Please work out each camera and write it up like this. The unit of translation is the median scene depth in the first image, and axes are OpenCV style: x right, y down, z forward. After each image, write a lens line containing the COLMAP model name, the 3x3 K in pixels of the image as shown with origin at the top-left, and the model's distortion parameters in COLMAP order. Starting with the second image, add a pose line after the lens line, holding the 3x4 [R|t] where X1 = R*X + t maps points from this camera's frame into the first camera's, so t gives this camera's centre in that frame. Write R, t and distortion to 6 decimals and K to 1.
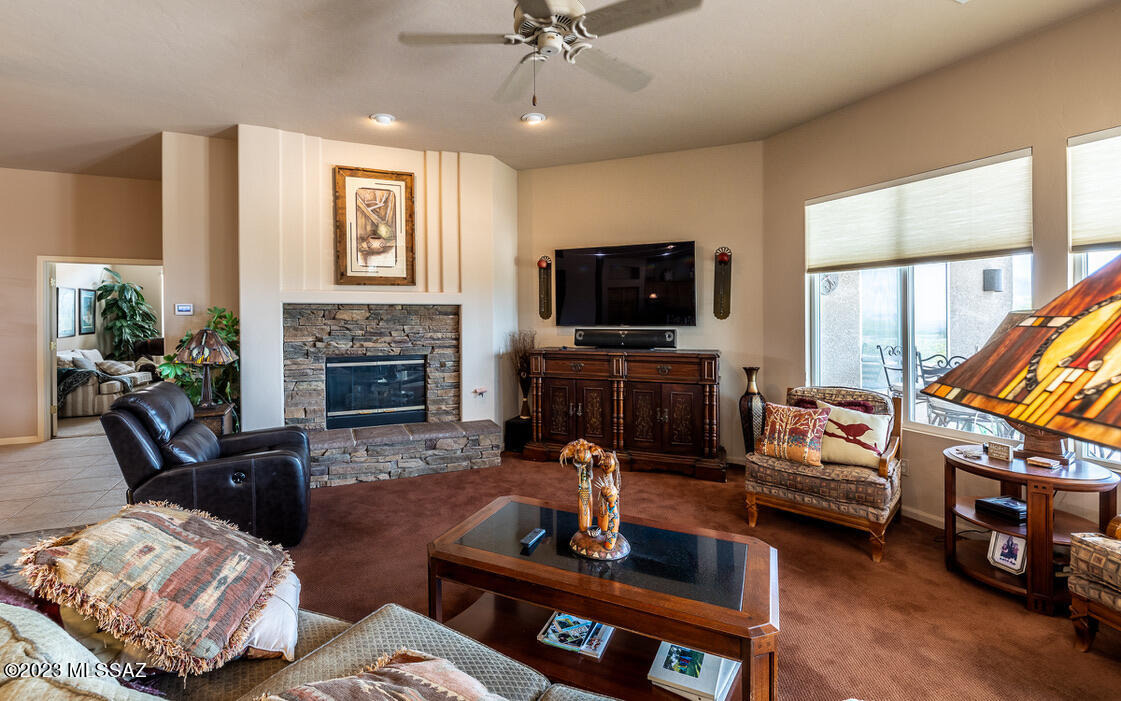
lens RADIAL K [[504.5, 0, 559.5], [0, 504.5, 306.2], [0, 0, 1]] dist [-0.002160, -0.000227]
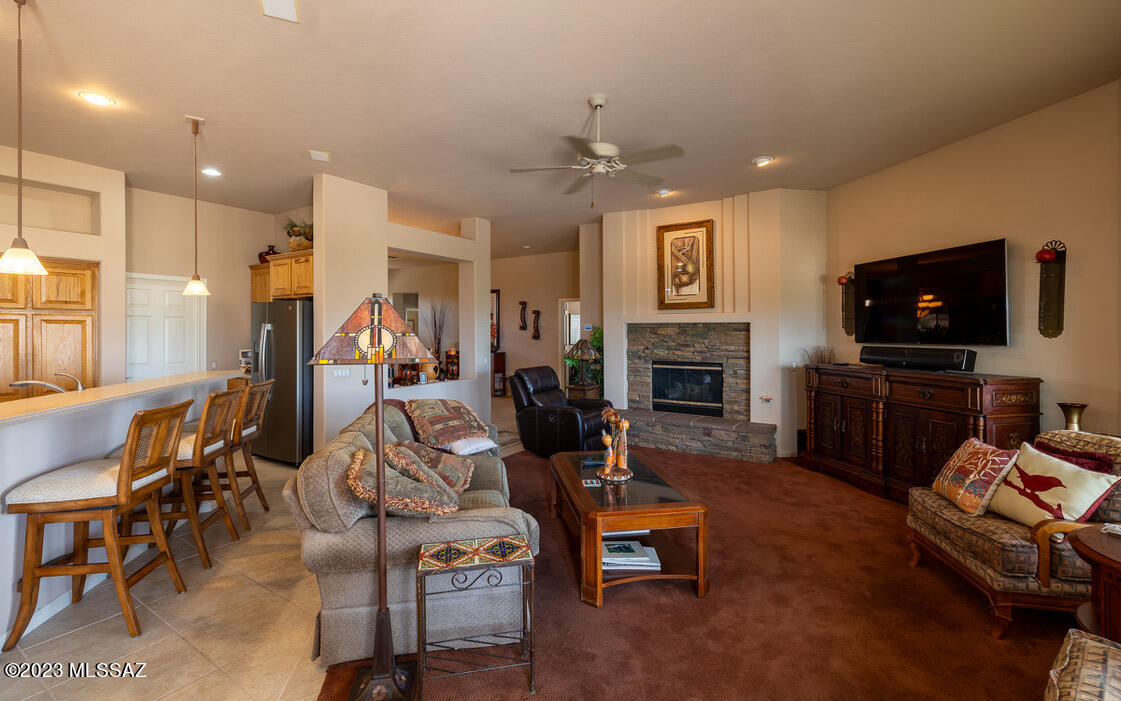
lens RADIAL K [[484.3, 0, 558.0], [0, 484.3, 318.9], [0, 0, 1]] dist [0.000263, -0.000114]
pose [[0.569285, -0.019329, -0.821913, 0.506715], [0.013717, 0.999808, -0.014011, -0.001809], [0.822026, -0.003298, 0.569441, -0.011758]]
